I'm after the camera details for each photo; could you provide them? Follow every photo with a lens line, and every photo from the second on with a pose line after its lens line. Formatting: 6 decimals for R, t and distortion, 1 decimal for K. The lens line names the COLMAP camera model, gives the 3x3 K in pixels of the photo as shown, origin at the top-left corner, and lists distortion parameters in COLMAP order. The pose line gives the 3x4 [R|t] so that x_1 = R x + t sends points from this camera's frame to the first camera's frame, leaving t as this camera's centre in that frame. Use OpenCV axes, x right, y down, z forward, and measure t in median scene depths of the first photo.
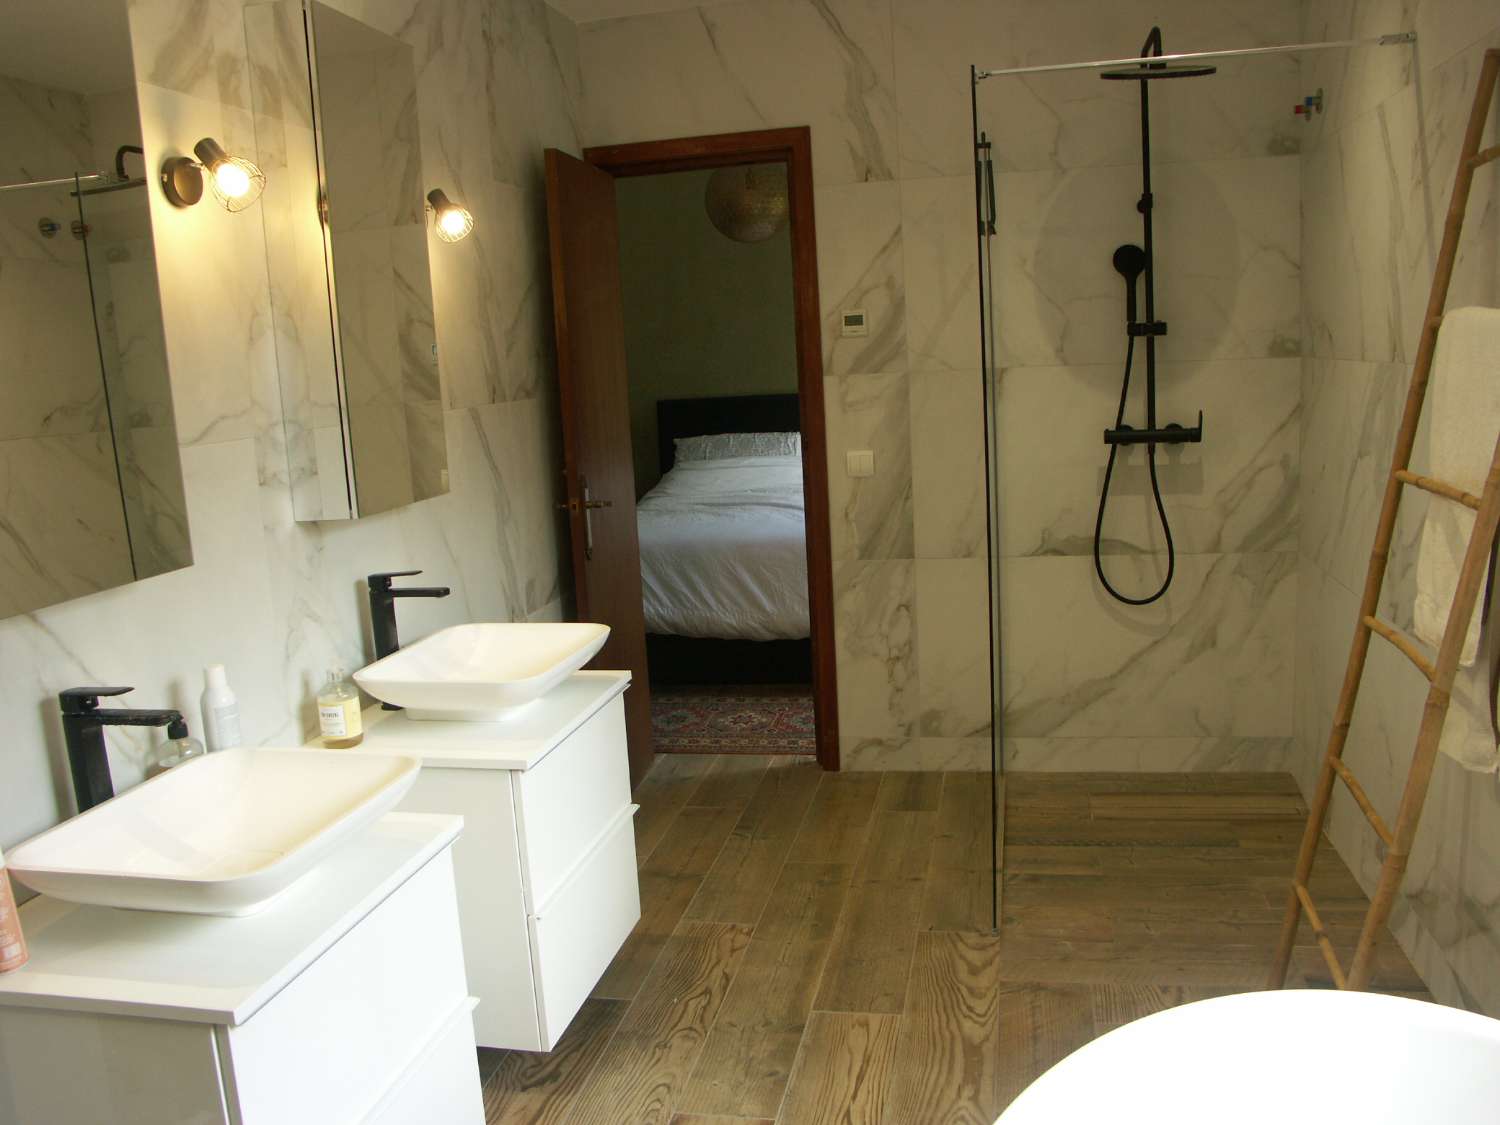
lens RADIAL K [[1242.5, 0, 750.0], [0, 1242.5, 562.5], [0, 0, 1]] dist [-0.191258, 0.173162]
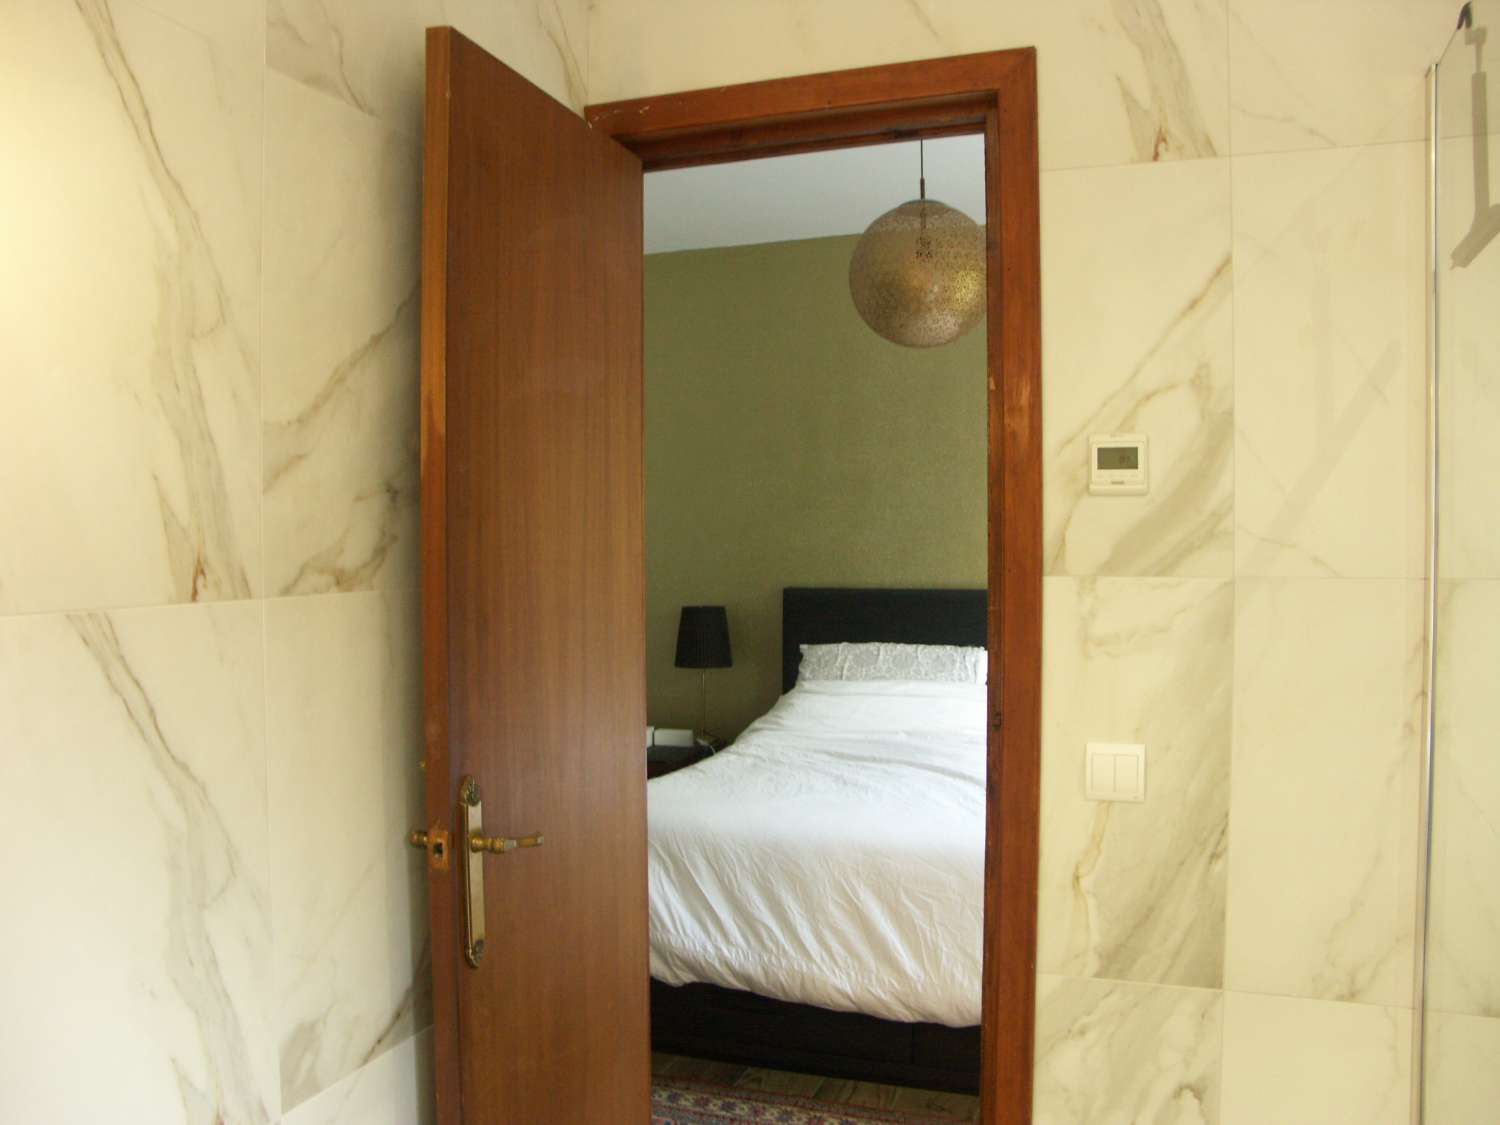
lens RADIAL K [[1242.5, 0, 750.0], [0, 1242.5, 562.5], [0, 0, 1]] dist [-0.191258, 0.173162]
pose [[0.987339, 0.056965, -0.148045, 0.018588], [-0.077158, 0.987911, -0.134453, -0.085021], [0.138596, 0.144174, 0.979798, 0.530736]]
